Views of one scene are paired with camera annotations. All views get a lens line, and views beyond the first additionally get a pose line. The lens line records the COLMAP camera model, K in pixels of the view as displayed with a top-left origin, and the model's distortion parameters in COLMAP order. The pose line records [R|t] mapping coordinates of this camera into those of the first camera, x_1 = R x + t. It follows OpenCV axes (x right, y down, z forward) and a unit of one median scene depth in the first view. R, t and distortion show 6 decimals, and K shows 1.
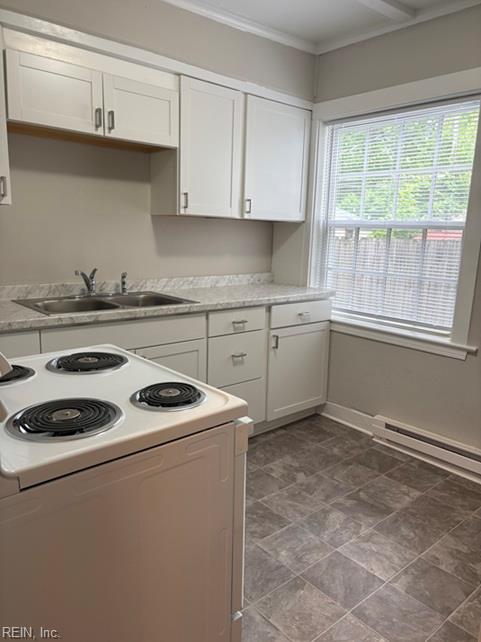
lens RADIAL K [[485.6, 0, 243.0], [0, 485.6, 318.9], [0, 0, 1]] dist [0.044770, -0.052116]
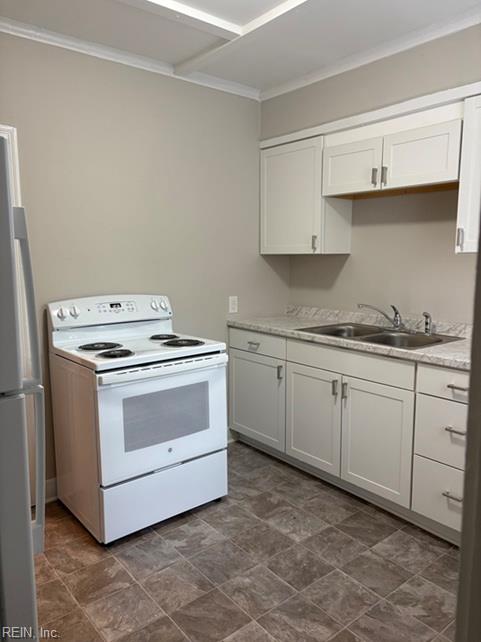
lens RADIAL K [[485.6, 0, 248.8], [0, 485.6, 314.9], [0, 0, 1]] dist [0.044770, -0.052116]
pose [[-0.036079, 0.087553, -0.995506, 0.839103], [-0.180201, 0.979256, 0.092655, -0.129980], [0.982968, 0.182734, -0.019554, 0.729549]]
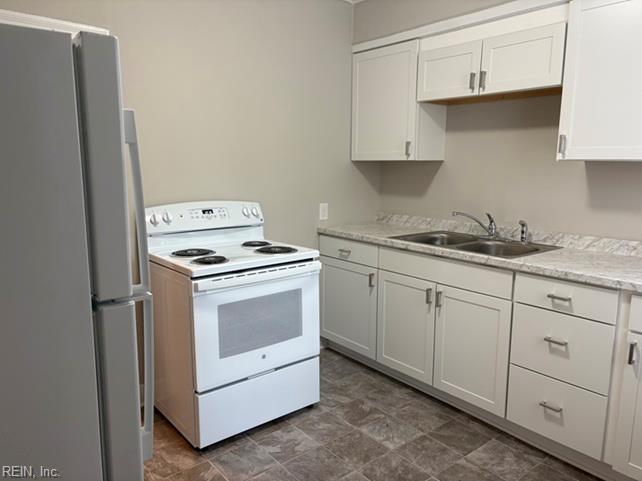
lens RADIAL K [[485.6, 0, 322.2], [0, 485.6, 236.0], [0, 0, 1]] dist [0.044770, -0.052116]
pose [[-0.050152, 0.116094, -0.991971, 0.830229], [-0.185886, 0.974782, 0.123480, -0.123962], [0.981291, 0.190586, -0.027307, 0.699933]]
